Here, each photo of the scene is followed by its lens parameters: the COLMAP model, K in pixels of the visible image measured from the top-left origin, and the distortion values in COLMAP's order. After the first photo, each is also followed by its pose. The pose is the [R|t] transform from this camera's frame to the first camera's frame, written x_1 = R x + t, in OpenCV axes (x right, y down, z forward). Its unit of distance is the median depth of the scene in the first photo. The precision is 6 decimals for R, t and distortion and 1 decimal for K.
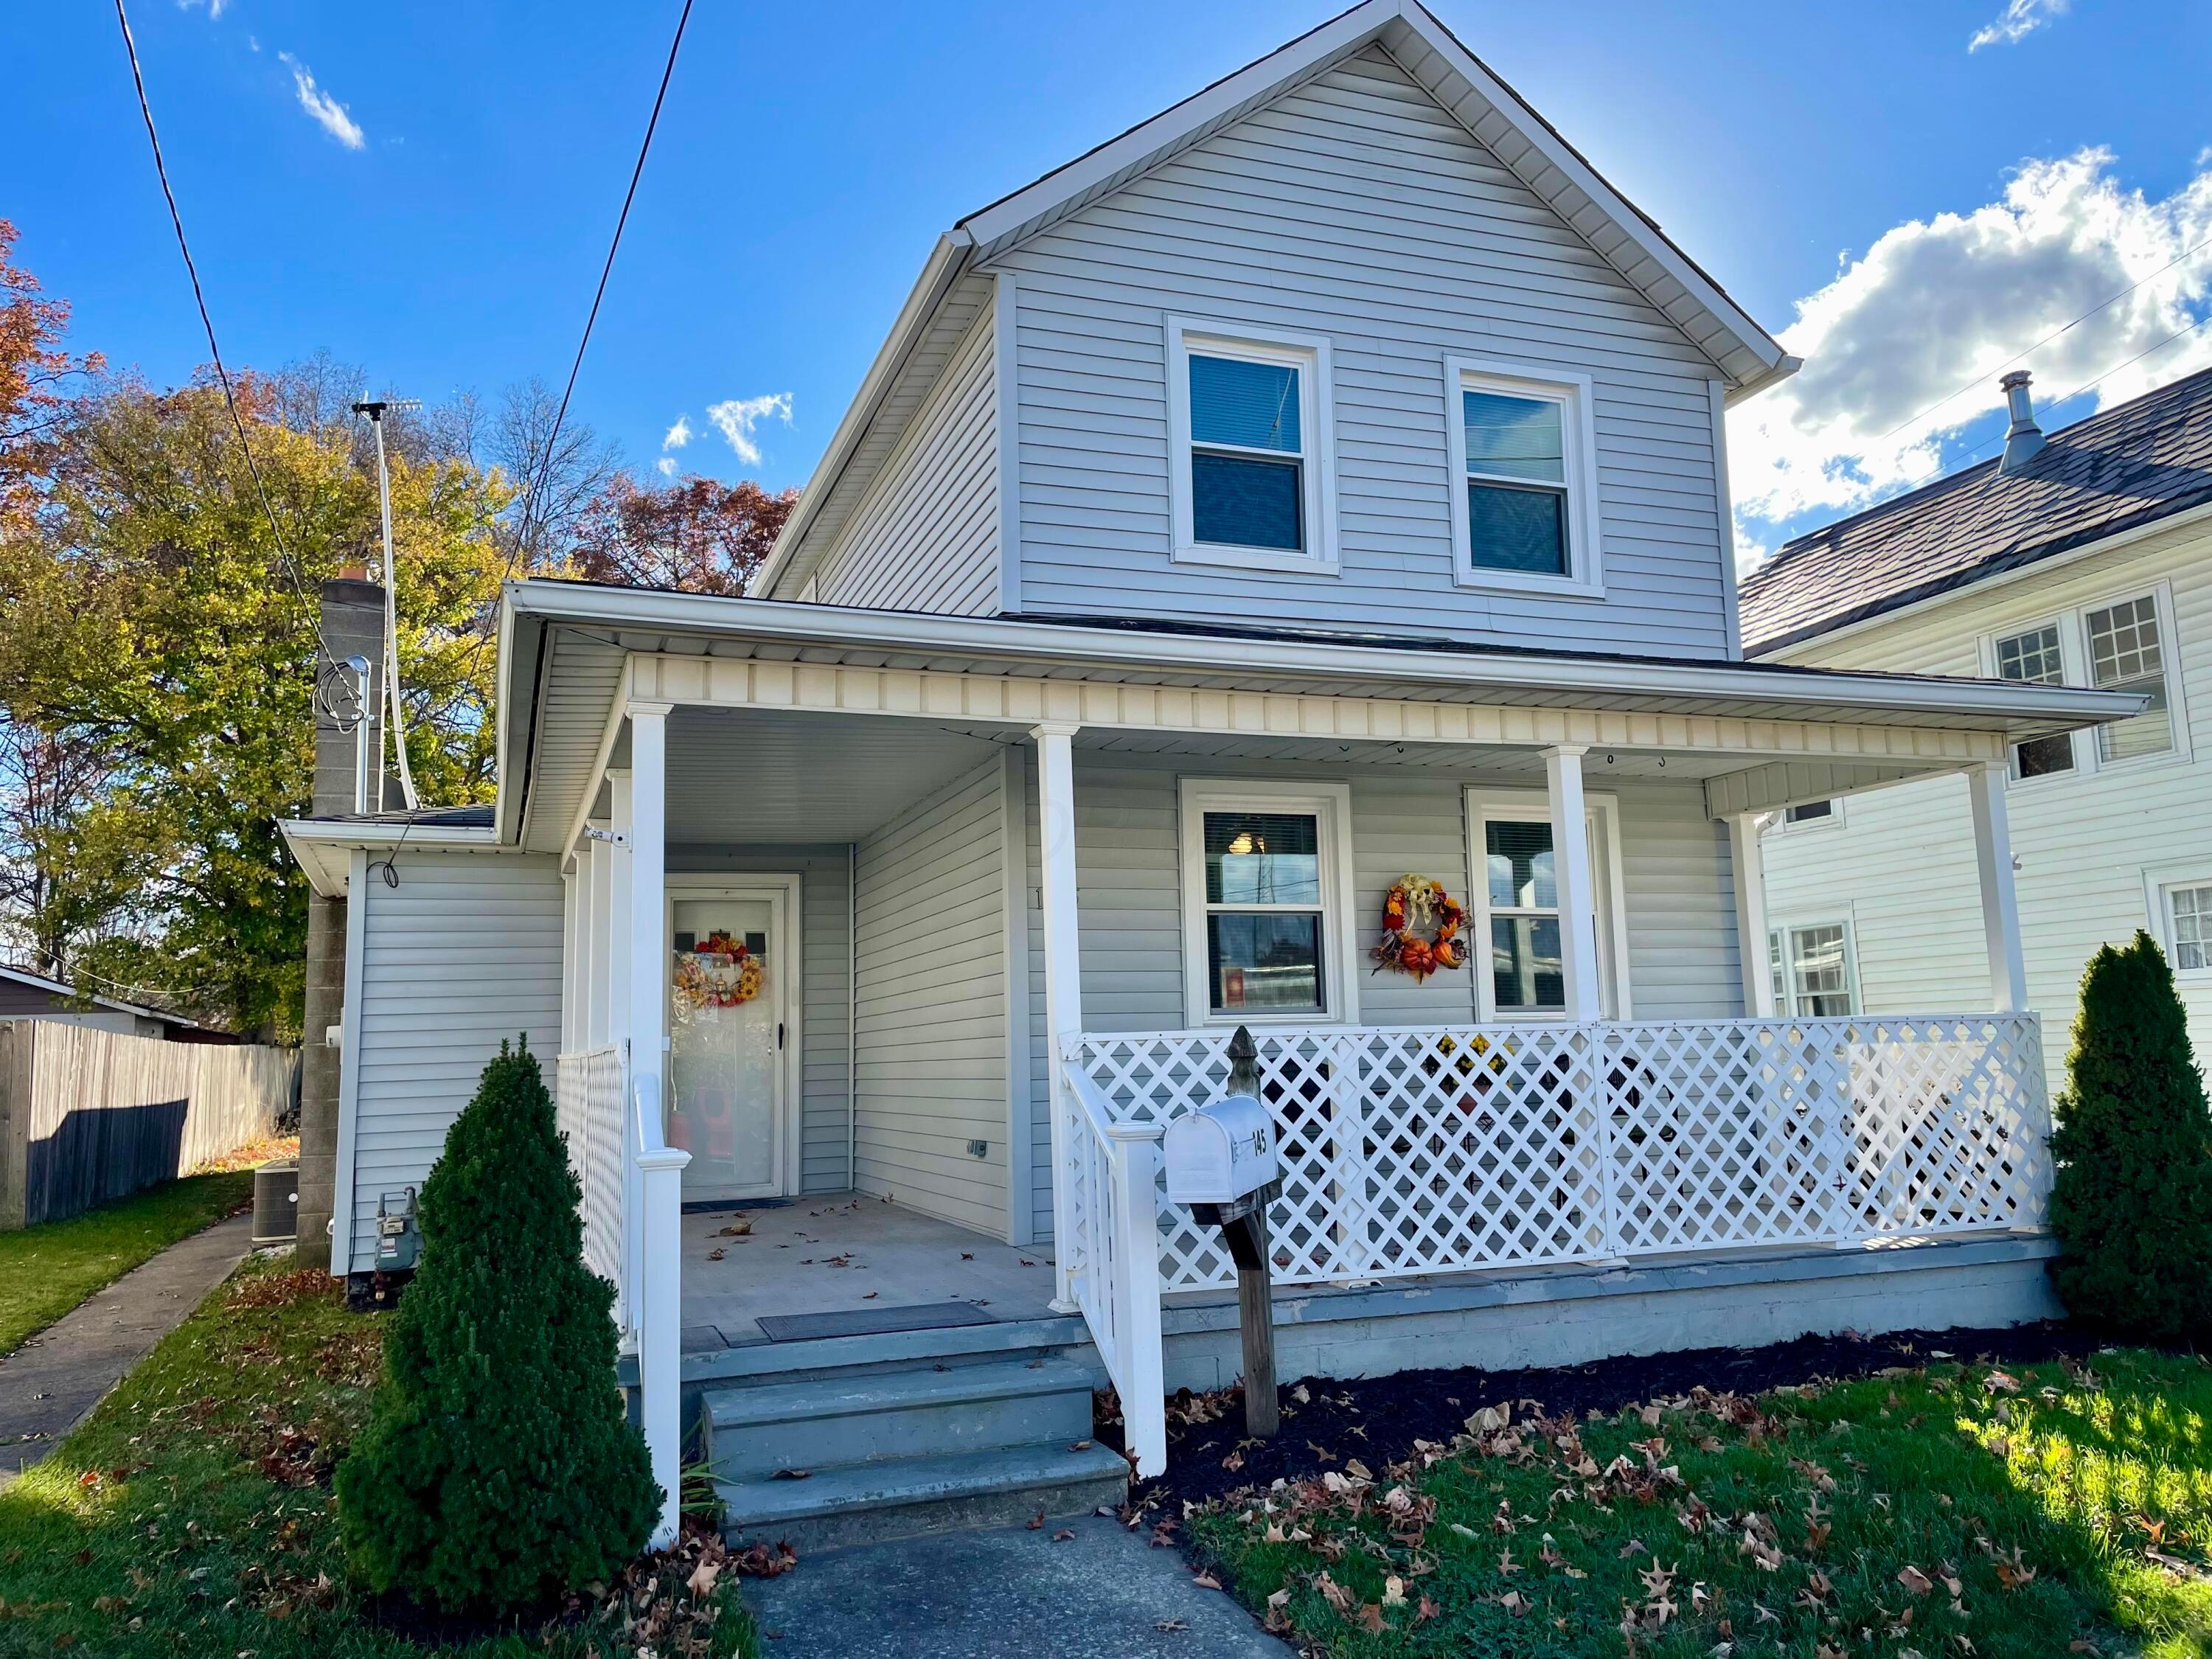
lens RADIAL K [[1666.8, 0, 1106.1], [0, 1666.8, 830.7], [0, 0, 1]] dist [0.054144, -0.005923]
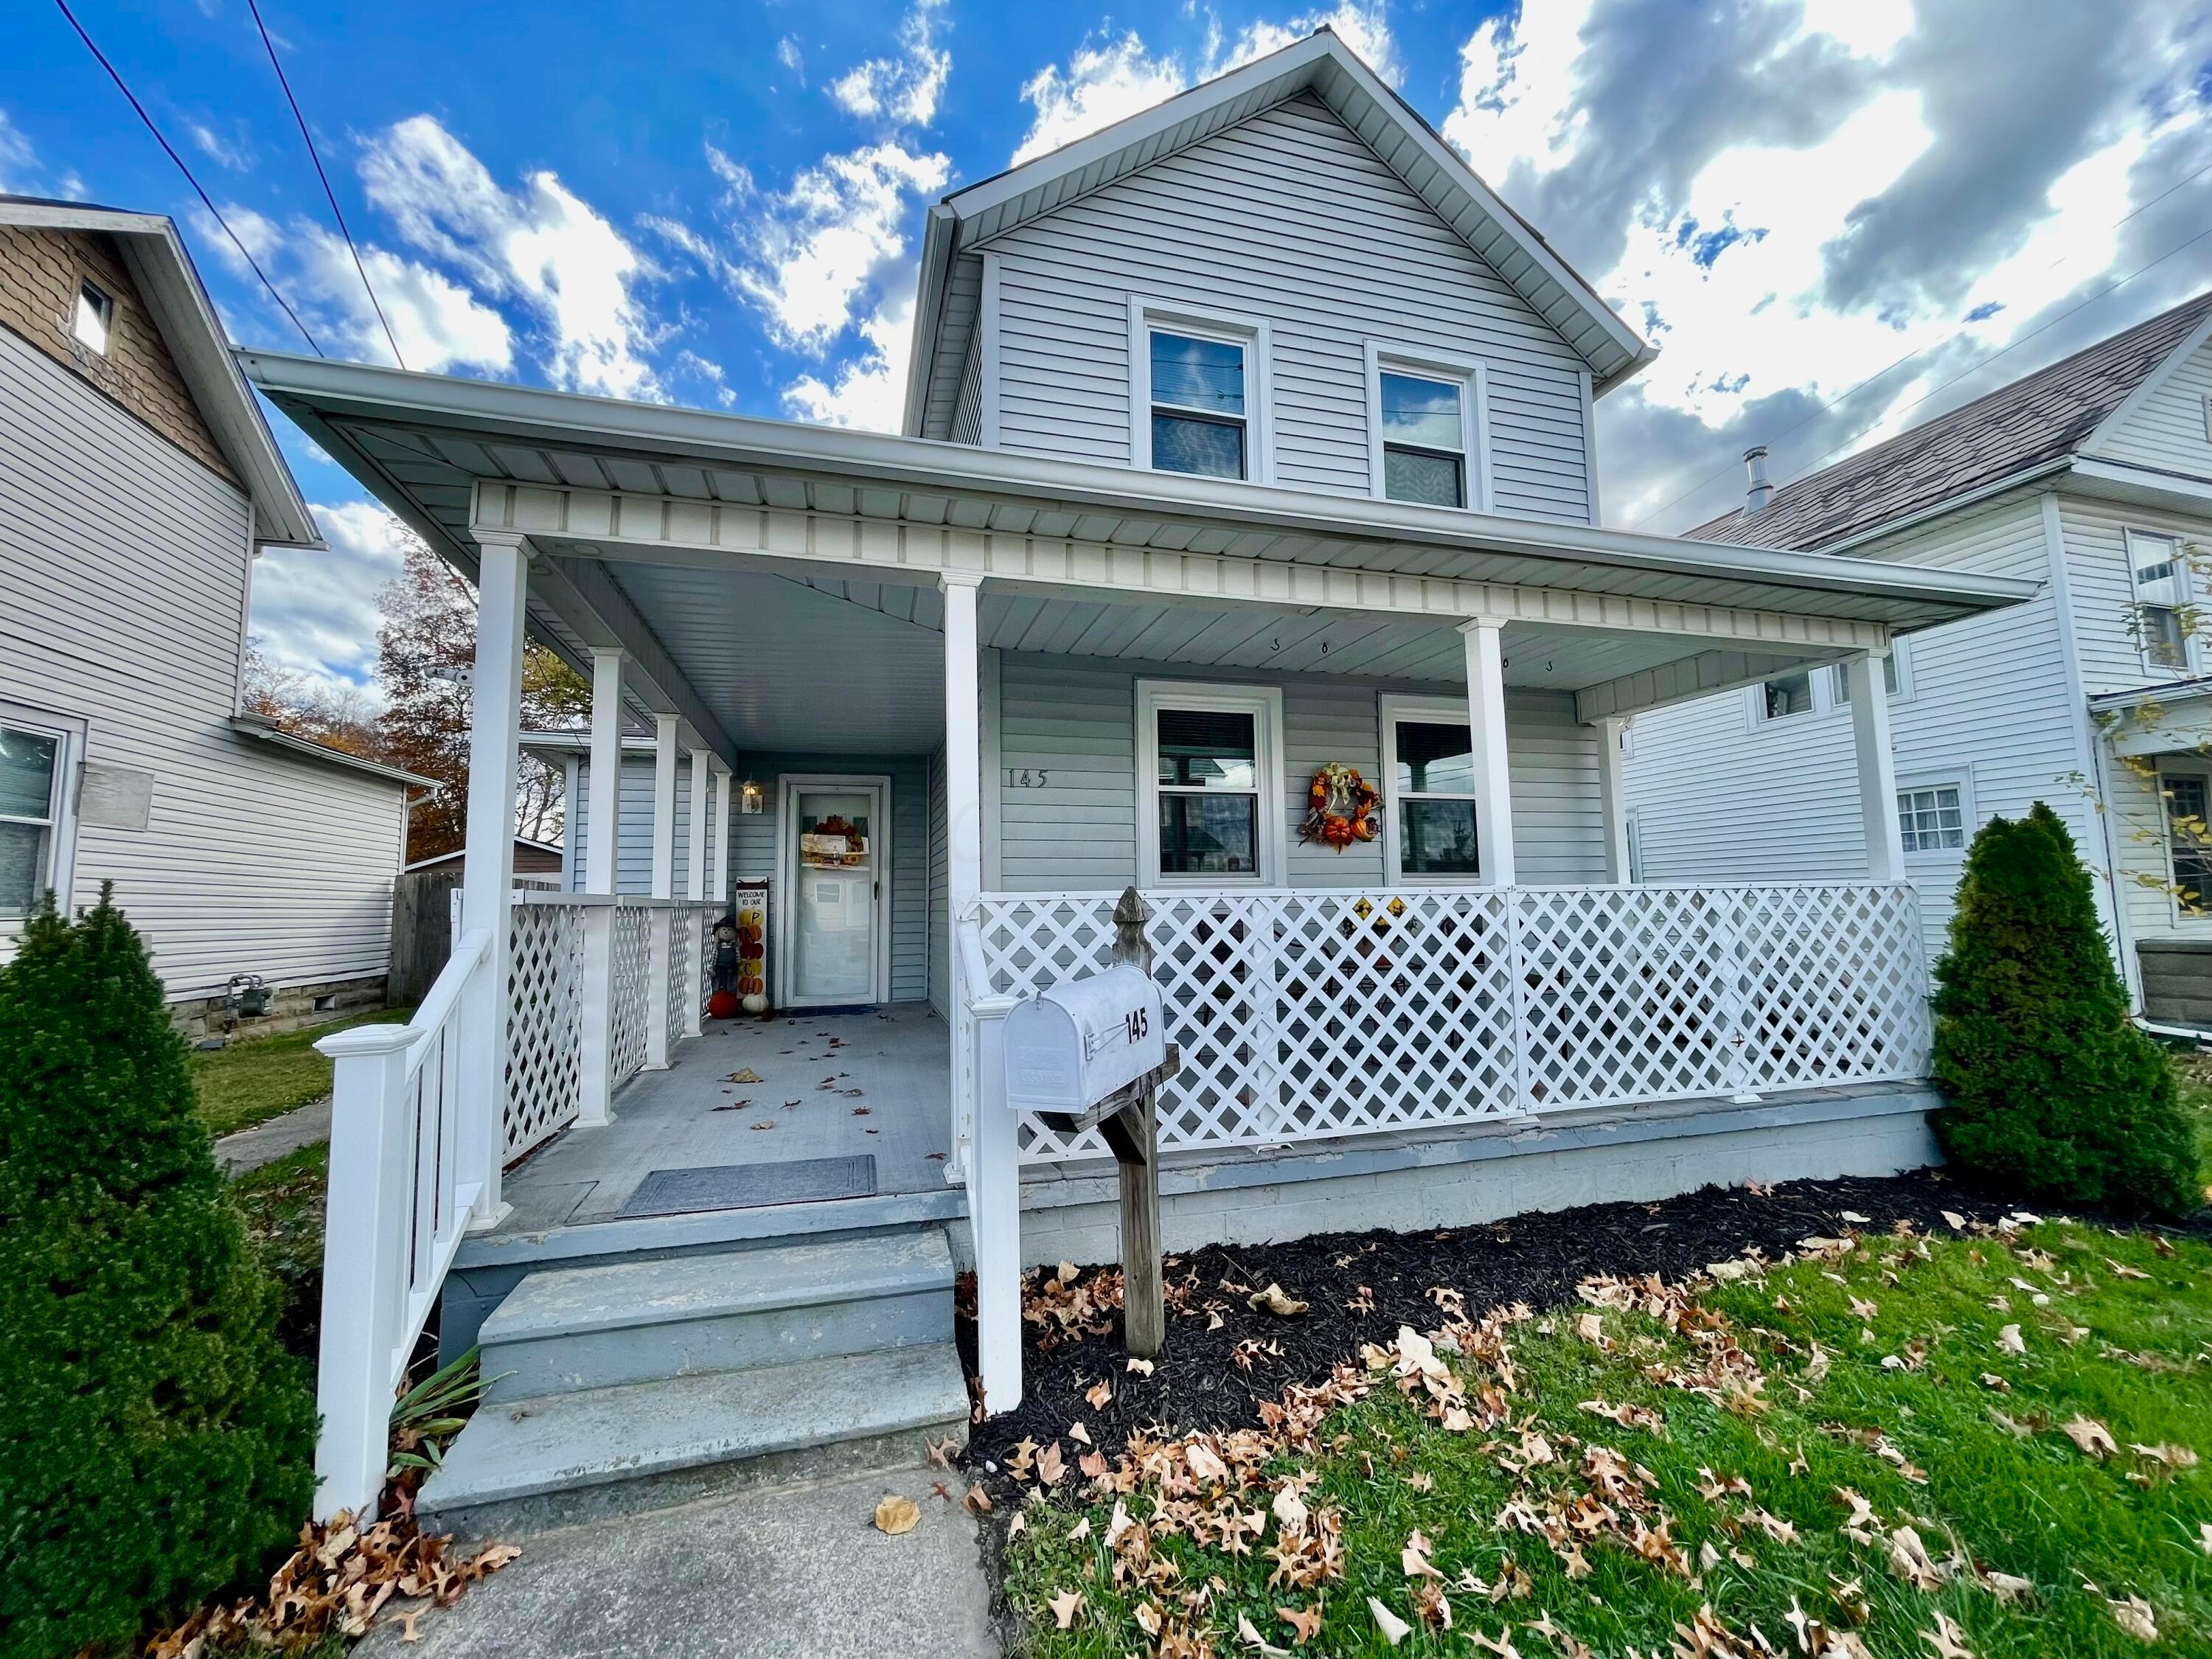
lens RADIAL K [[893.5, 0, 1099.0], [0, 893.5, 821.5], [0, 0, 1]] dist [-0.006141, 0.000332]
pose [[0.996768, 0.005941, -0.080120, 0.084086], [-0.002500, 0.999073, 0.042984, 0.051387], [0.080301, -0.042645, 0.995858, 0.435009]]
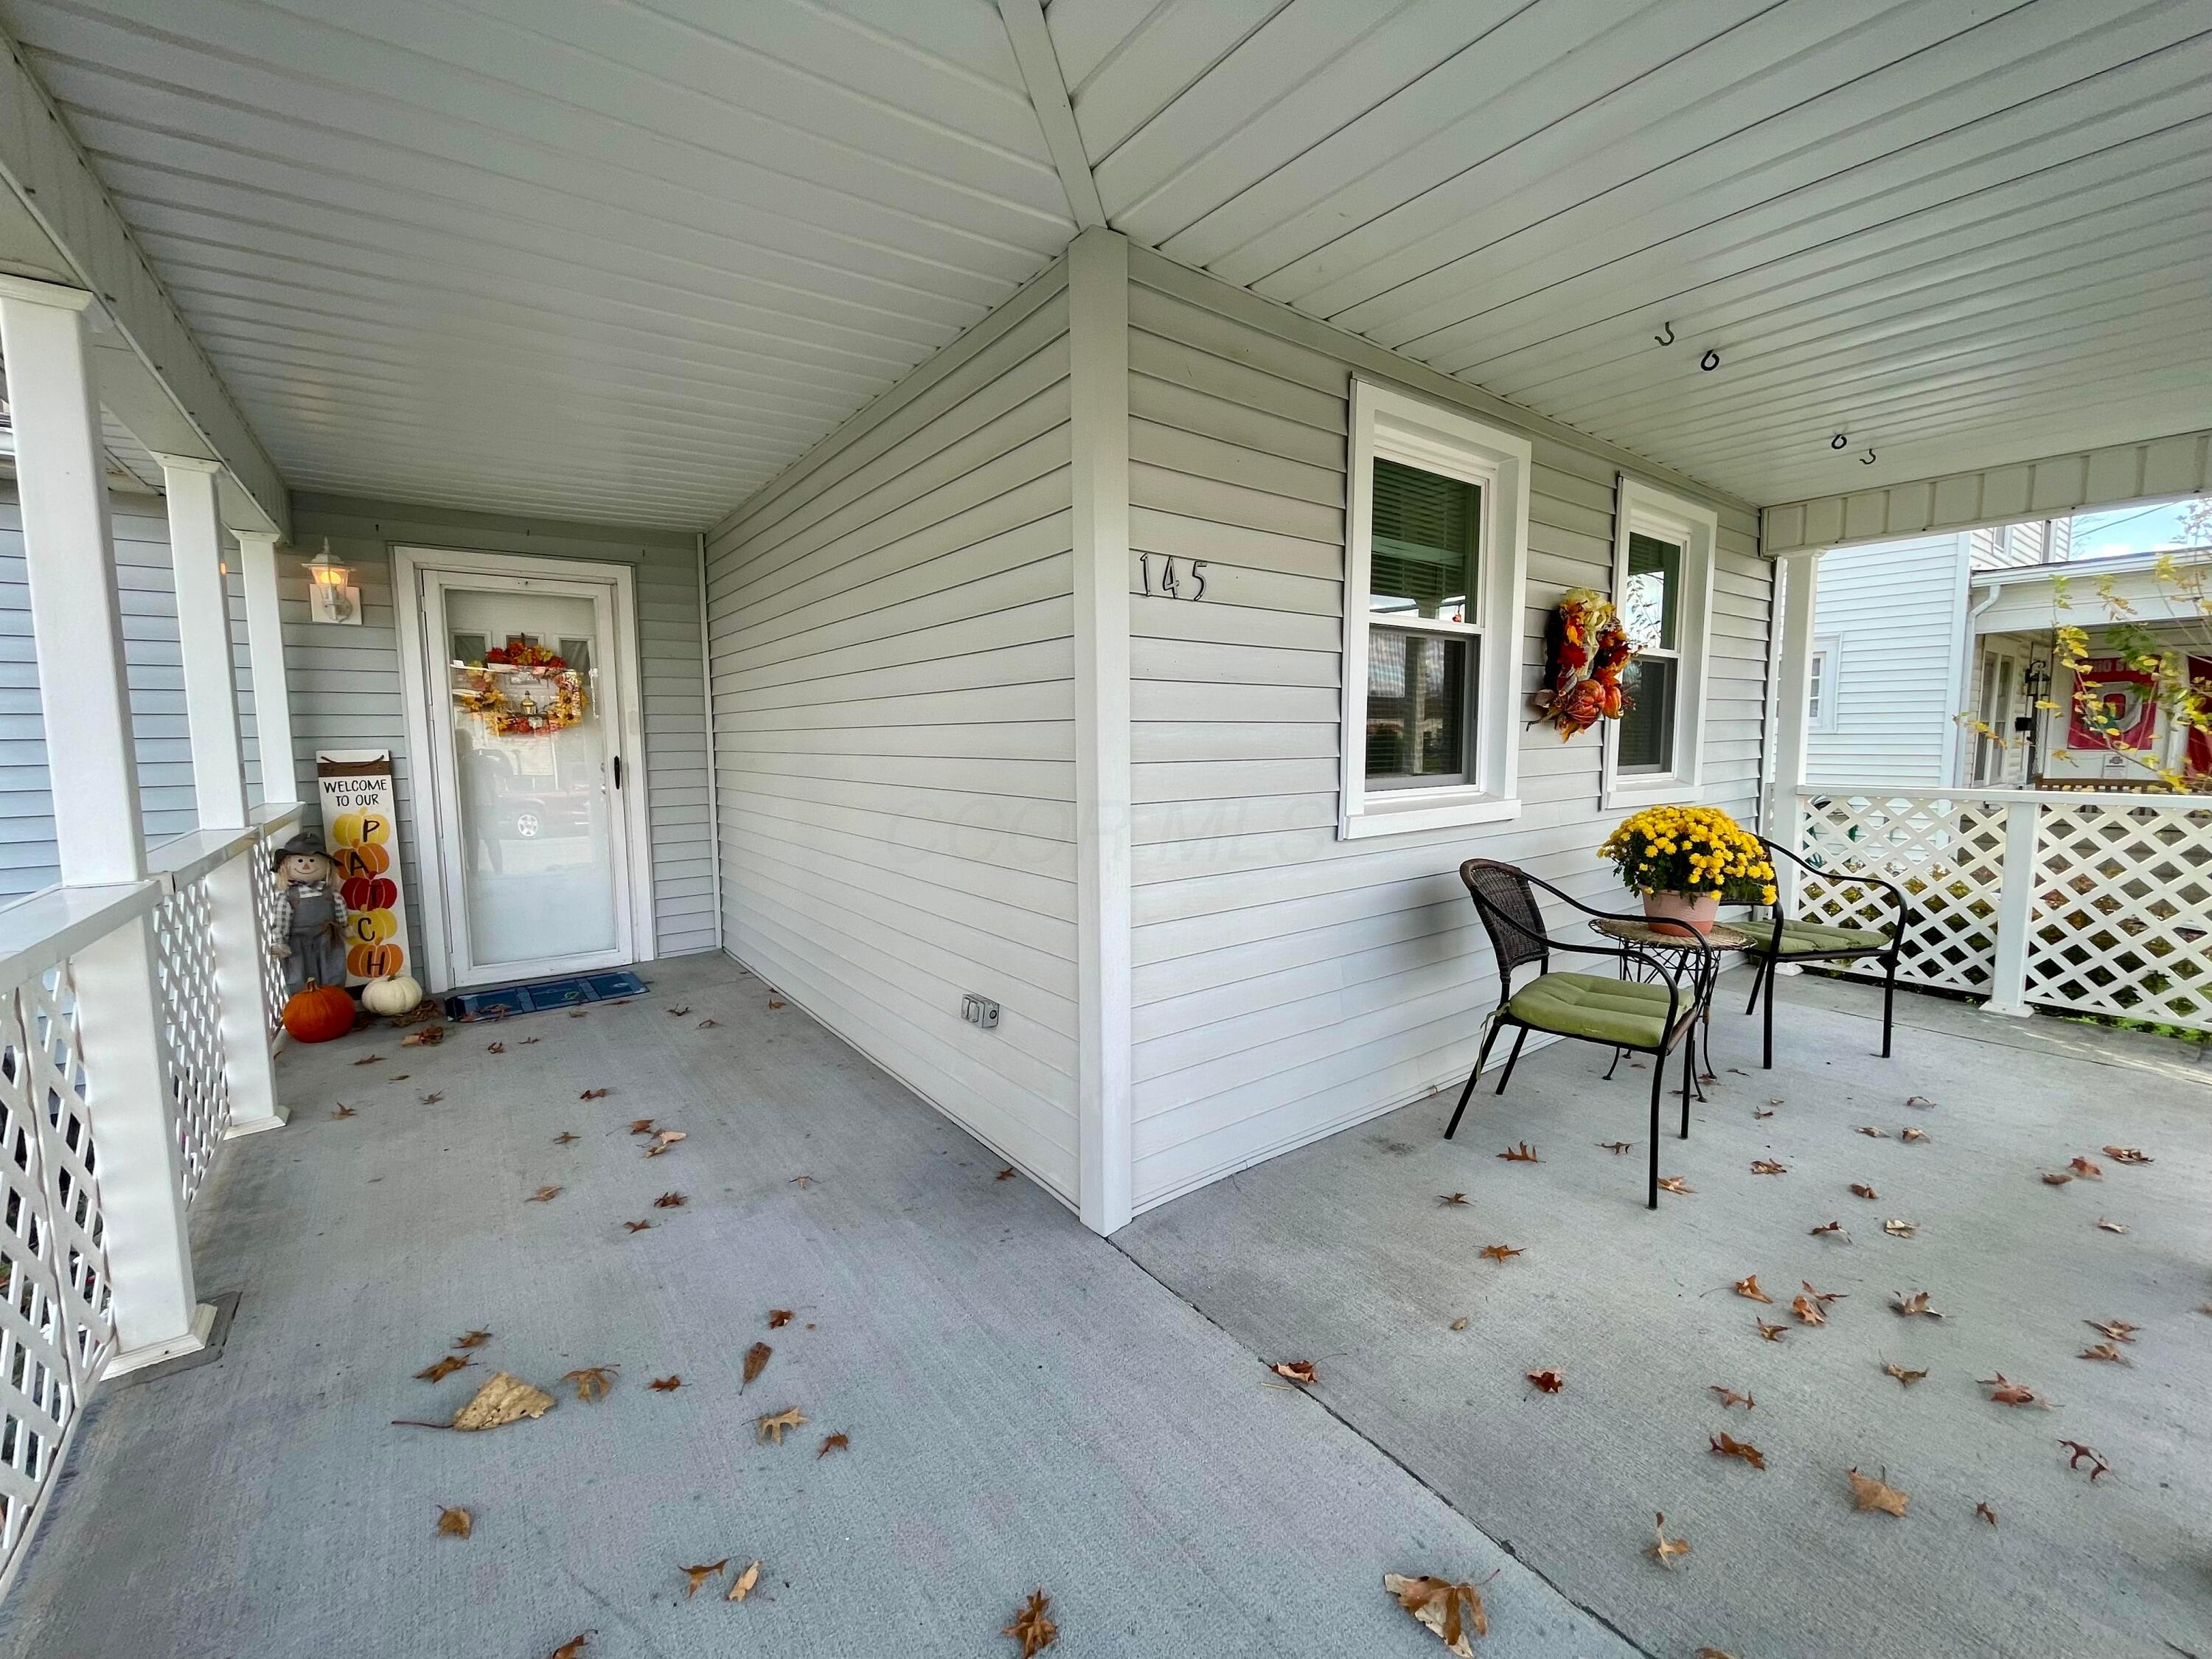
lens RADIAL K [[893.5, 0, 1108.0], [0, 893.5, 820.1], [0, 0, 1]] dist [-0.006141, 0.000332]
pose [[0.958873, -0.008853, 0.283697, -0.145248], [-0.054844, 0.974898, 0.215790, 0.064300], [-0.278486, -0.222474, 0.934318, 0.849701]]
